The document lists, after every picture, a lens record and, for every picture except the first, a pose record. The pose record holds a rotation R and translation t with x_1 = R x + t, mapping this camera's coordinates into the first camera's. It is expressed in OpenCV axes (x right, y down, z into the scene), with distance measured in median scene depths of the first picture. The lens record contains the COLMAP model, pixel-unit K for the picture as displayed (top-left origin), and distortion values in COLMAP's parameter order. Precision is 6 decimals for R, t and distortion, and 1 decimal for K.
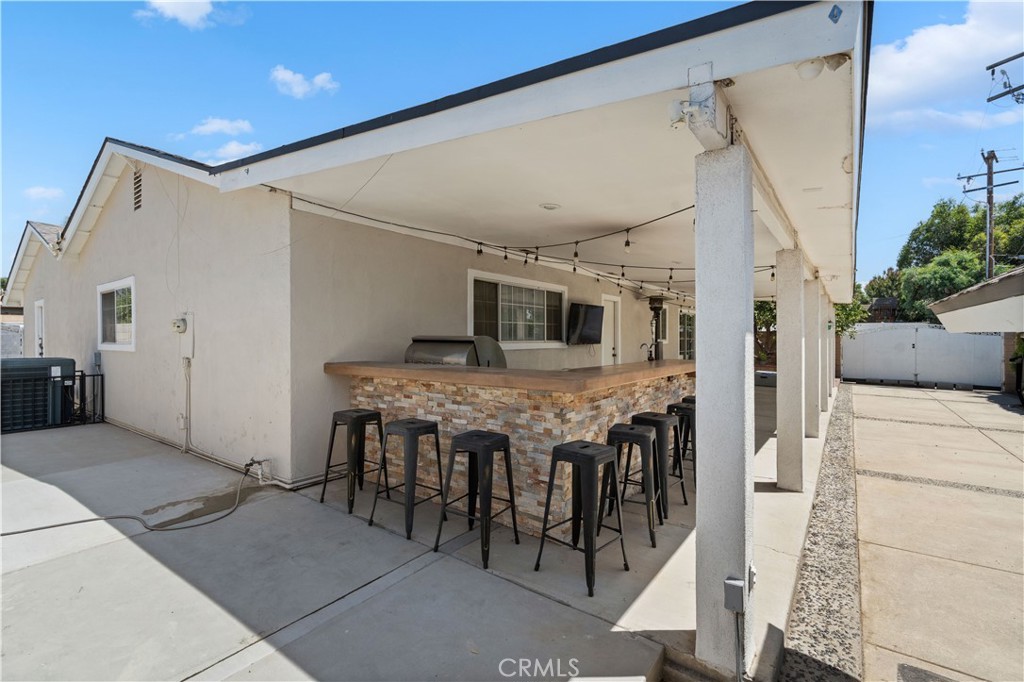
lens RADIAL K [[466.6, 0, 512.0], [0, 466.6, 341.0], [0, 0, 1]] dist [-0.004855, -0.000448]
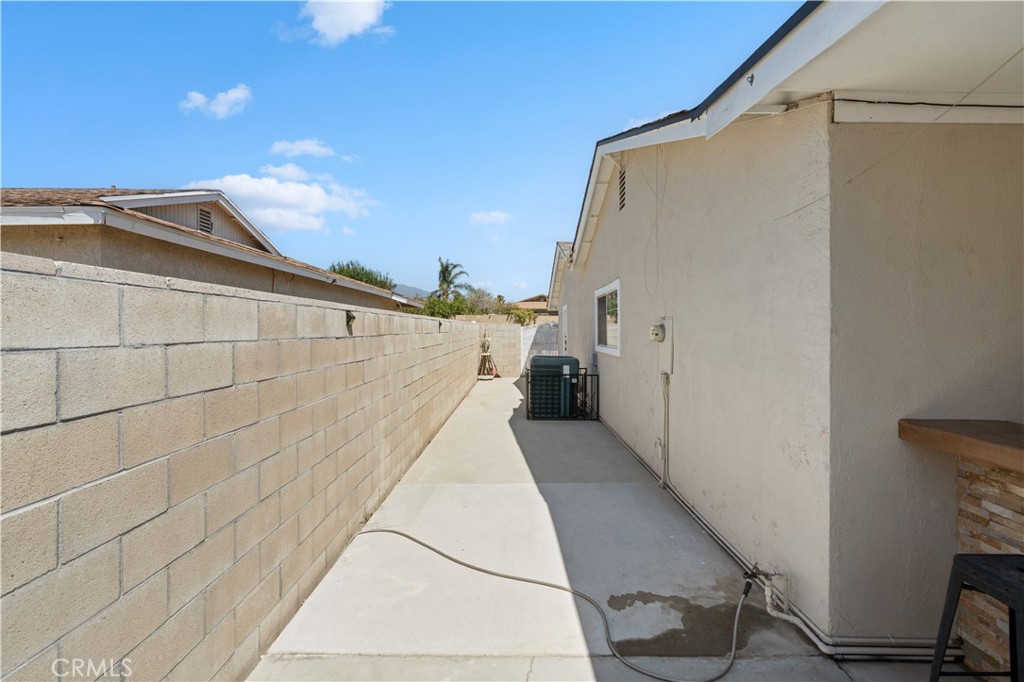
lens RADIAL K [[466.6, 0, 512.0], [0, 466.6, 341.0], [0, 0, 1]] dist [-0.004855, -0.000448]
pose [[0.593047, 0.013587, -0.805053, -0.194107], [0.004623, 0.999784, 0.020278, -0.036383], [0.805155, -0.015748, 0.592856, 0.290379]]
